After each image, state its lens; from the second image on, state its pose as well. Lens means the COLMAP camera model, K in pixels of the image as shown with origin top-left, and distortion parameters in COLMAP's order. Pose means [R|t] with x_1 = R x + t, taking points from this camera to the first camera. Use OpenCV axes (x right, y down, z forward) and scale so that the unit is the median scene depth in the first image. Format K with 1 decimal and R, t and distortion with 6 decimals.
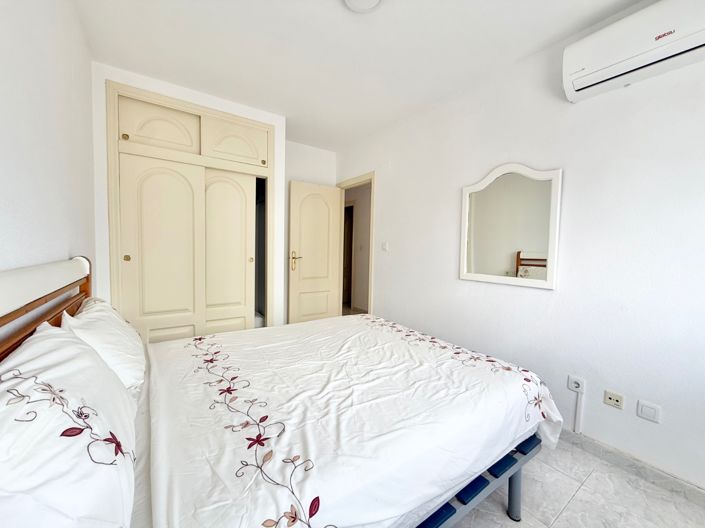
lens RADIAL K [[281.3, 0, 352.8], [0, 281.3, 261.8], [0, 0, 1]] dist [0.000035, 0.000118]
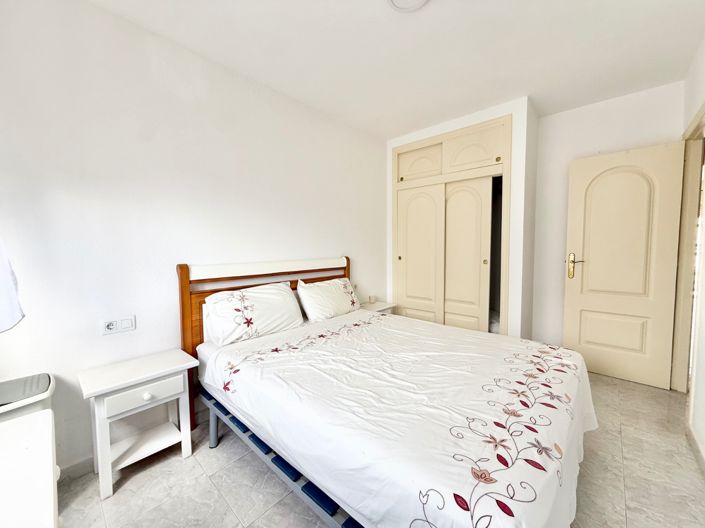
lens RADIAL K [[281.3, 0, 352.0], [0, 281.3, 263.3], [0, 0, 1]] dist [0.000035, 0.000118]
pose [[0.220315, 0.033875, -0.974840, 0.810861], [-0.032076, 0.999108, 0.027469, -0.023947], [0.974901, 0.025217, 0.221205, 0.511552]]
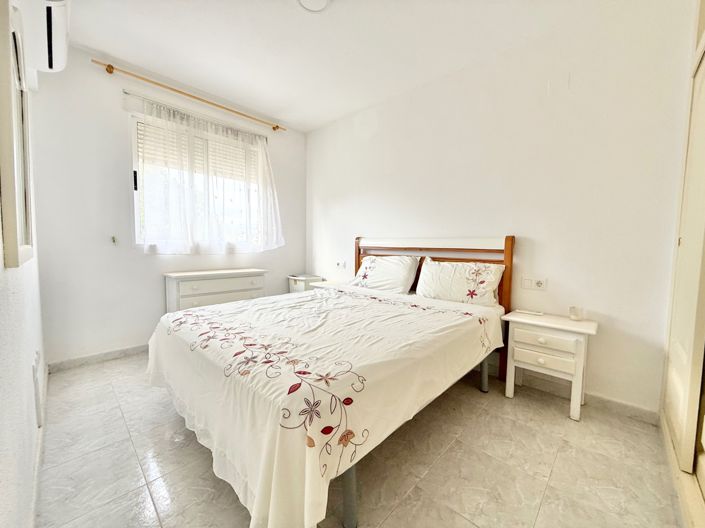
lens RADIAL K [[281.3, 0, 354.0], [0, 281.3, 263.3], [0, 0, 1]] dist [0.000035, 0.000118]
pose [[-0.979603, -0.025239, -0.199352, 0.066312], [-0.047818, 0.992861, 0.109272, -0.001424], [0.195170, 0.116576, -0.973817, 1.890091]]
